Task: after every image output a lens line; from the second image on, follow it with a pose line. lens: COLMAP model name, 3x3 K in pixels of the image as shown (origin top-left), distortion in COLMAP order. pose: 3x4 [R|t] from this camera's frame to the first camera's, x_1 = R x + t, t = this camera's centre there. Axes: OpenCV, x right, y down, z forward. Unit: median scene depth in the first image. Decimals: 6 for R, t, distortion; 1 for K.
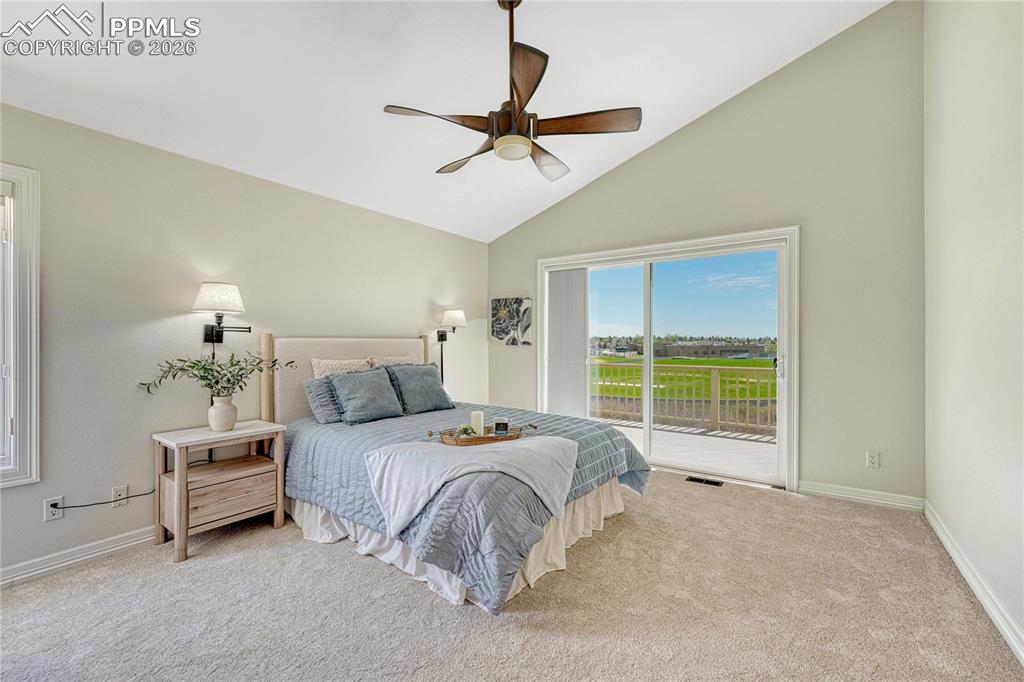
lens RADIAL K [[416.7, 0, 510.9], [0, 416.7, 341.0], [0, 0, 1]] dist [-0.008298, -0.000122]
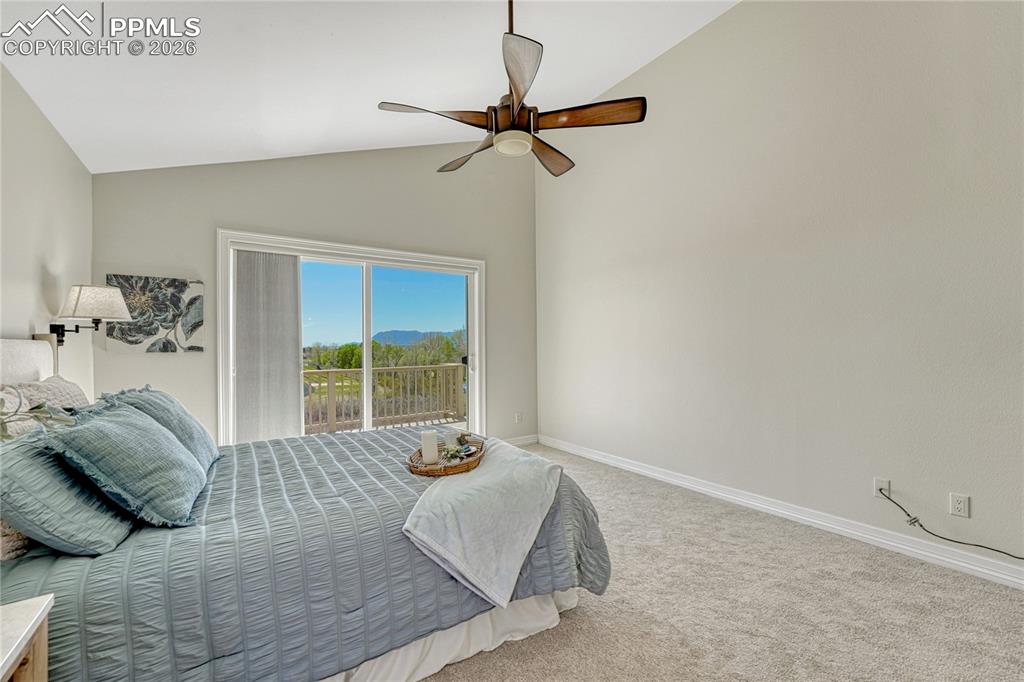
lens RADIAL K [[416.7, 0, 509.7], [0, 416.7, 341.9], [0, 0, 1]] dist [-0.008298, -0.000122]
pose [[0.358596, 0.002685, 0.933489, -0.397442], [0.010001, 0.999927, -0.006718, 0.003341], [-0.933439, 0.011745, 0.358543, 0.288940]]
